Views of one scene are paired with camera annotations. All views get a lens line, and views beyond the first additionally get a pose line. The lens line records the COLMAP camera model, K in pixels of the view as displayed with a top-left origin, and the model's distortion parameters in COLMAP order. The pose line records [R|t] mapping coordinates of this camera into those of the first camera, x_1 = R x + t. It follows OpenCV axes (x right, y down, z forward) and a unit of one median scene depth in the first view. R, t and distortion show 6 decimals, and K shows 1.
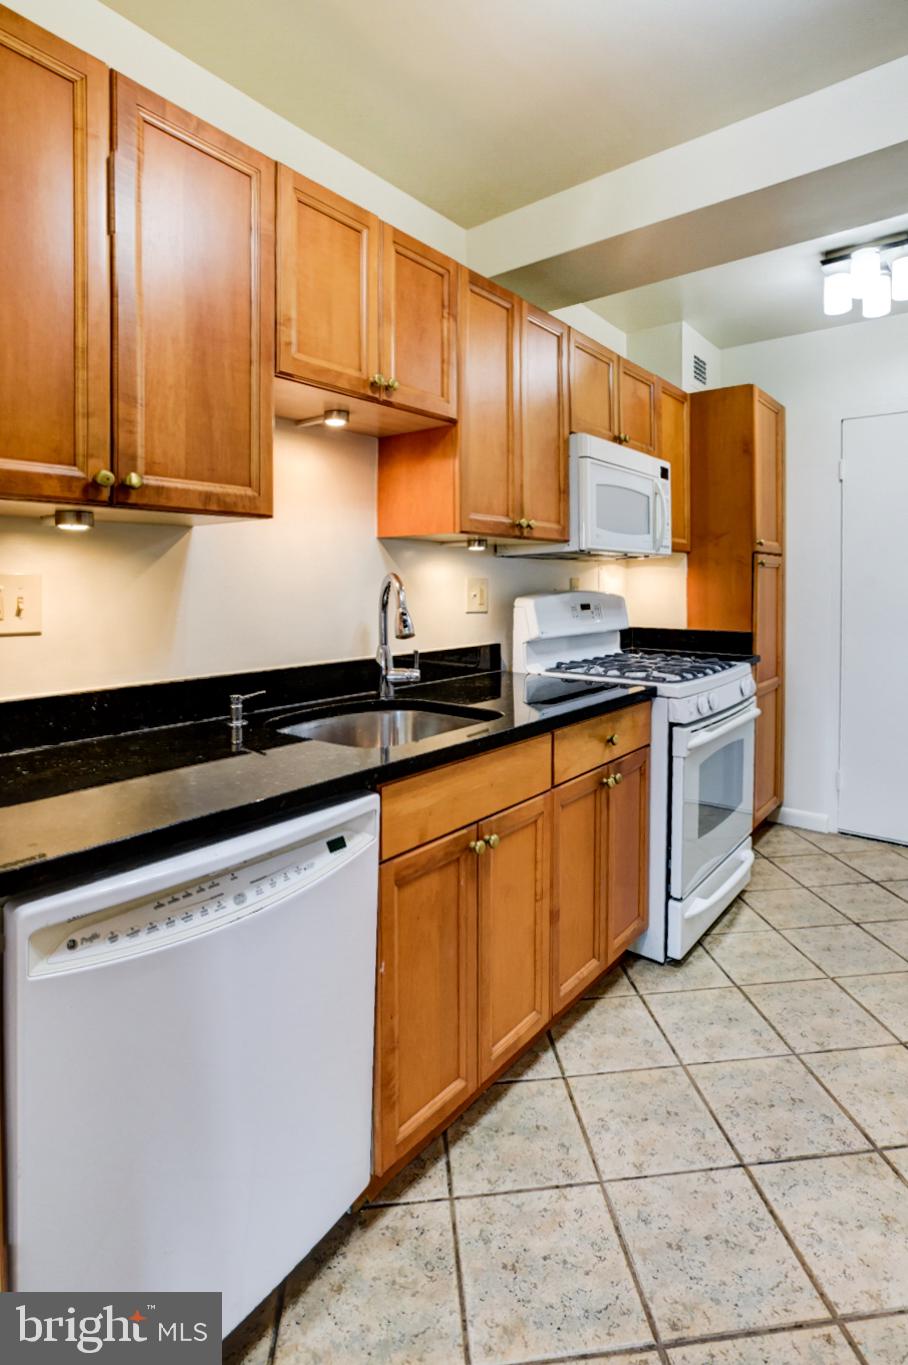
lens RADIAL K [[688.1, 0, 493.9], [0, 688.1, 610.8], [0, 0, 1]] dist [-0.044064, 0.020645]
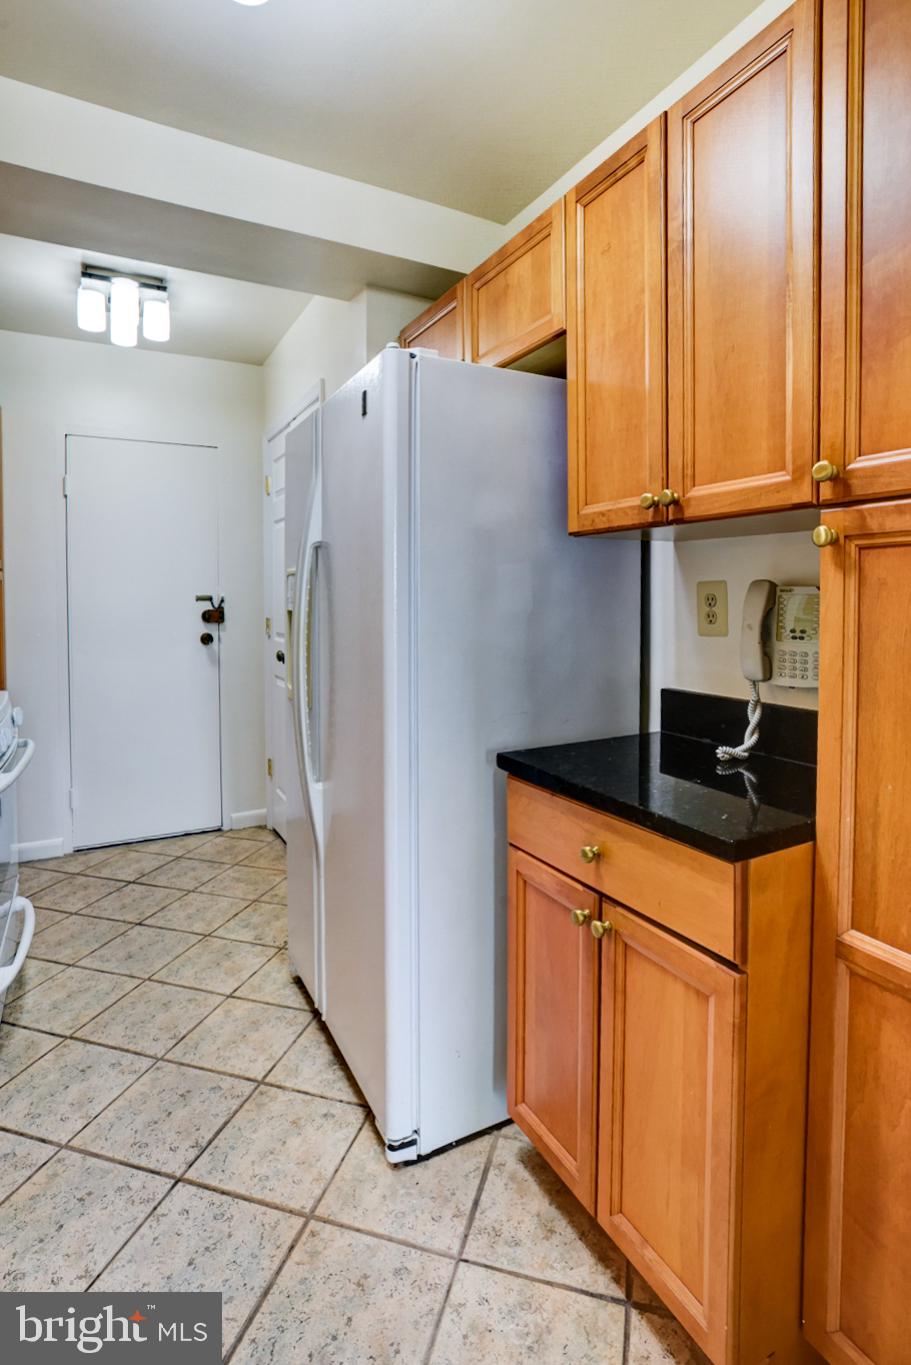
lens RADIAL K [[688.1, 0, 435.3], [0, 688.1, 630.0], [0, 0, 1]] dist [-0.044064, 0.020645]
pose [[0.438592, -0.050961, 0.897240, -0.272674], [0.049448, 0.998247, 0.032526, -0.005173], [-0.897325, 0.030101, 0.440343, 0.164555]]
